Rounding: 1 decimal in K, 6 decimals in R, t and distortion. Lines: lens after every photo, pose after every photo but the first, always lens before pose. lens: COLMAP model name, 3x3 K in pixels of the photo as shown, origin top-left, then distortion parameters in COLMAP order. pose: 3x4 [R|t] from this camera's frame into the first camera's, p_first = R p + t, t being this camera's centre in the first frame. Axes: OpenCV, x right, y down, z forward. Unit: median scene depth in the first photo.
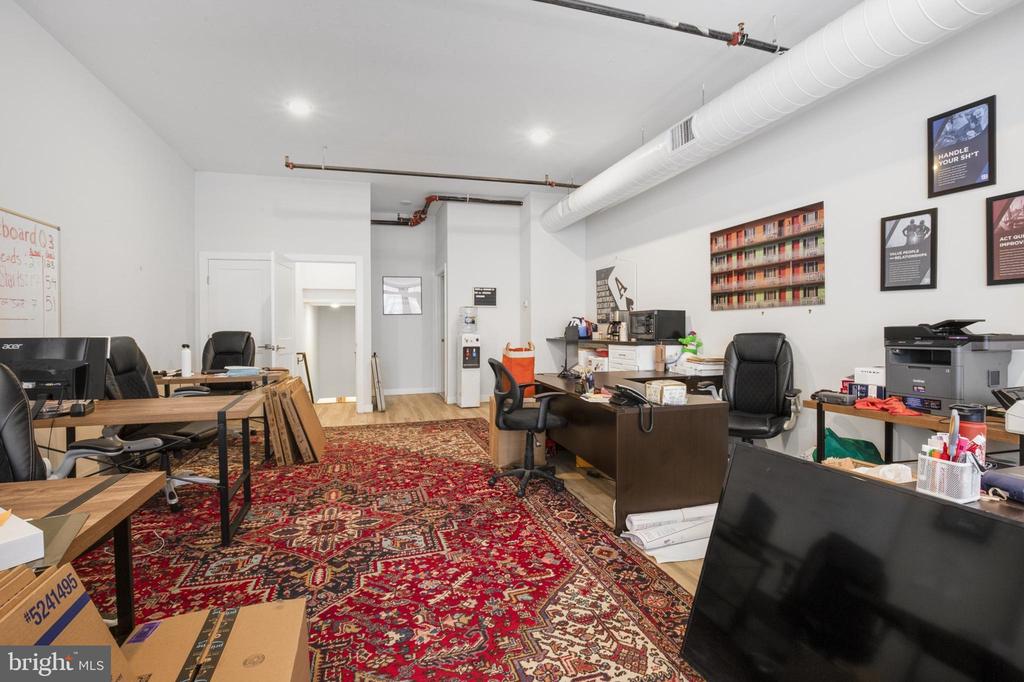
lens RADIAL K [[475.7, 0, 512.0], [0, 475.7, 341.0], [0, 0, 1]] dist [-0.029085, 0.000711]
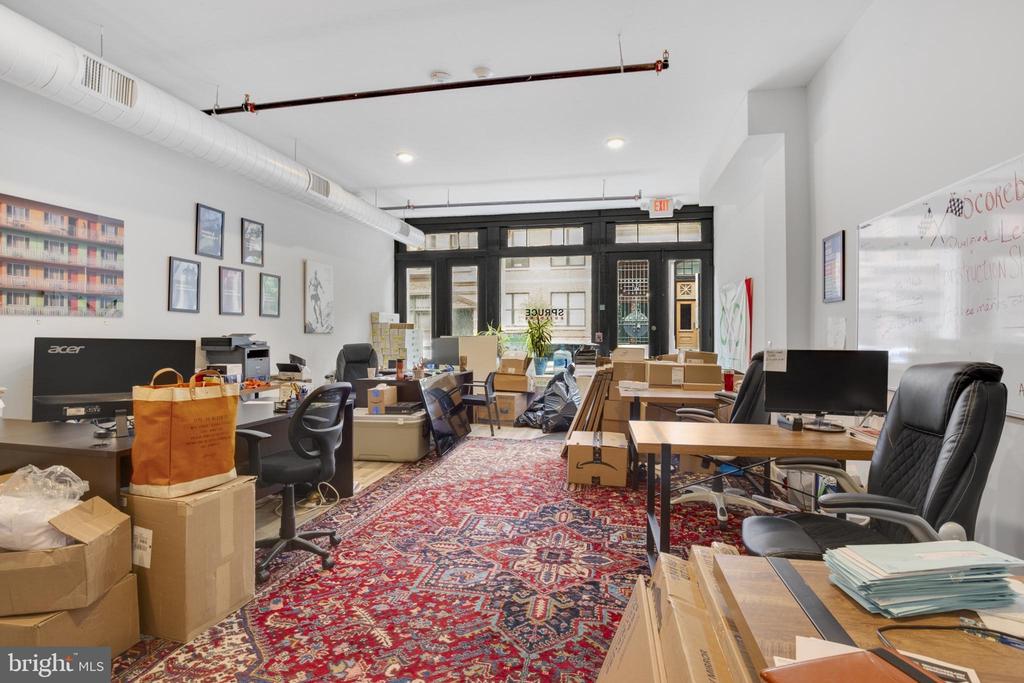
lens RADIAL K [[475.7, 0, 512.0], [0, 475.7, 341.5], [0, 0, 1]] dist [-0.029085, 0.000711]
pose [[-0.877362, -0.006108, 0.479790, -0.735793], [0.014910, 0.999089, 0.039984, -0.060466], [-0.479597, 0.042234, -0.876472, 1.773303]]
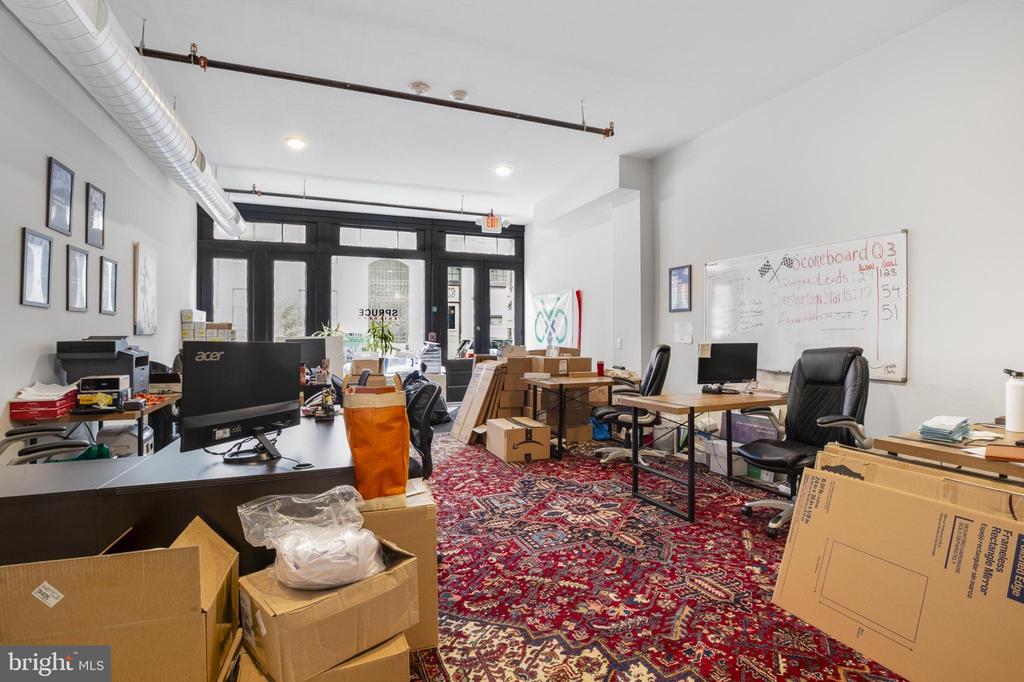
lens RADIAL K [[471.7, 0, 498.3], [0, 471.7, 336.4], [0, 0, 1]] dist [-0.029266, 0.000366]
pose [[-0.998187, 0.006805, -0.059809, -0.114435], [0.004690, 0.999361, 0.035434, -0.072494], [0.060012, 0.035089, -0.997581, 2.060377]]
